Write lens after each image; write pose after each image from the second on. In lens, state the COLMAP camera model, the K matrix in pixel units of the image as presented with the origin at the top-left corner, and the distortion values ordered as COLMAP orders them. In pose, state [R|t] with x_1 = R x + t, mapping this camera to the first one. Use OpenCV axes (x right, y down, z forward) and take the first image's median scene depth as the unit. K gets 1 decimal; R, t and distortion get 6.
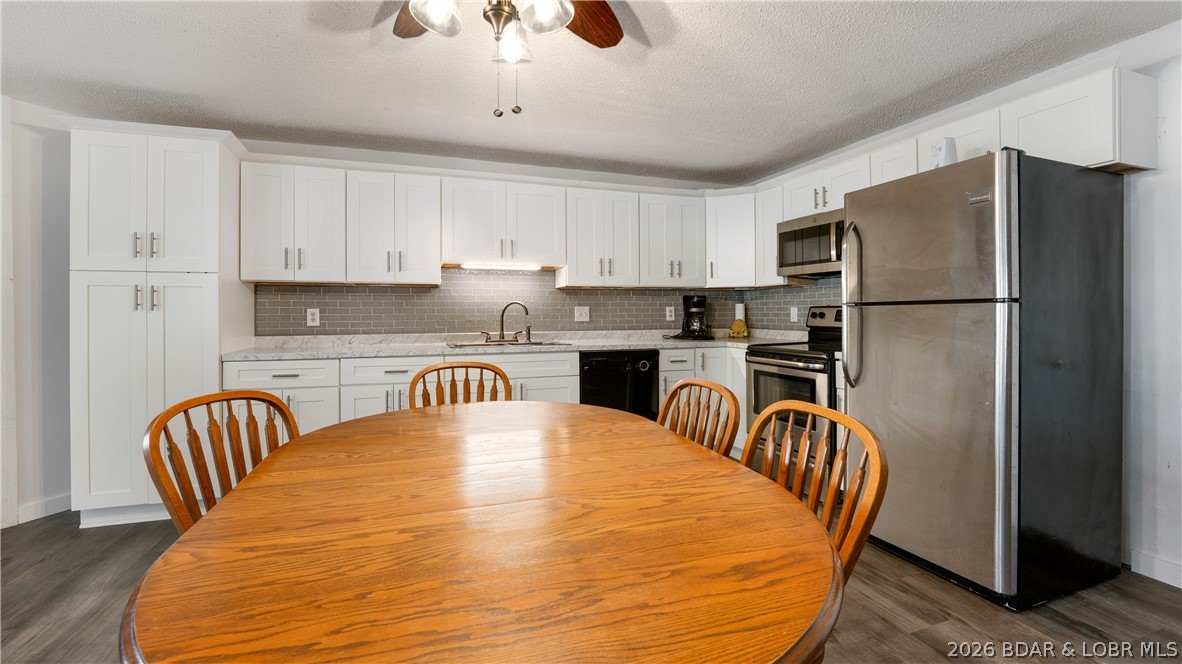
lens RADIAL K [[496.5, 0, 590.0], [0, 496.5, 316.2], [0, 0, 1]] dist [-0.000042, 0.000013]
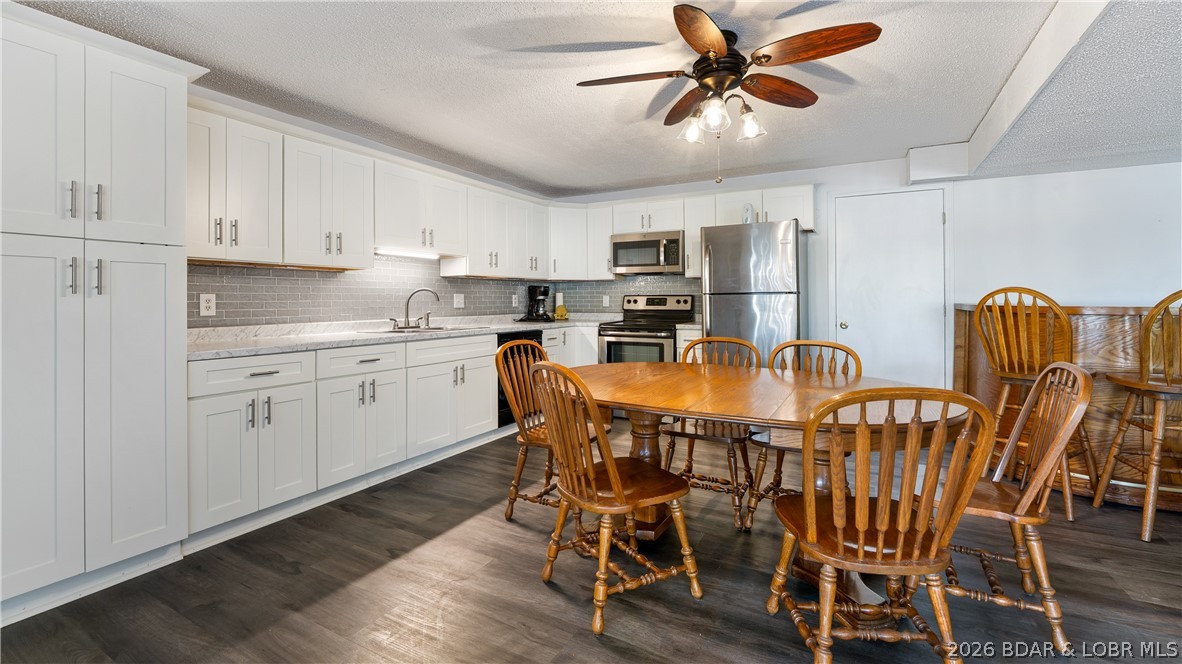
lens RADIAL K [[494.2, 0, 585.2], [0, 494.2, 304.7], [0, 0, 1]] dist [-0.015879, -0.000014]
pose [[0.753315, -0.005475, 0.657637, -0.575206], [0.005807, 0.999982, 0.001674, 0.004091], [-0.657634, 0.002558, 0.753333, 0.011541]]
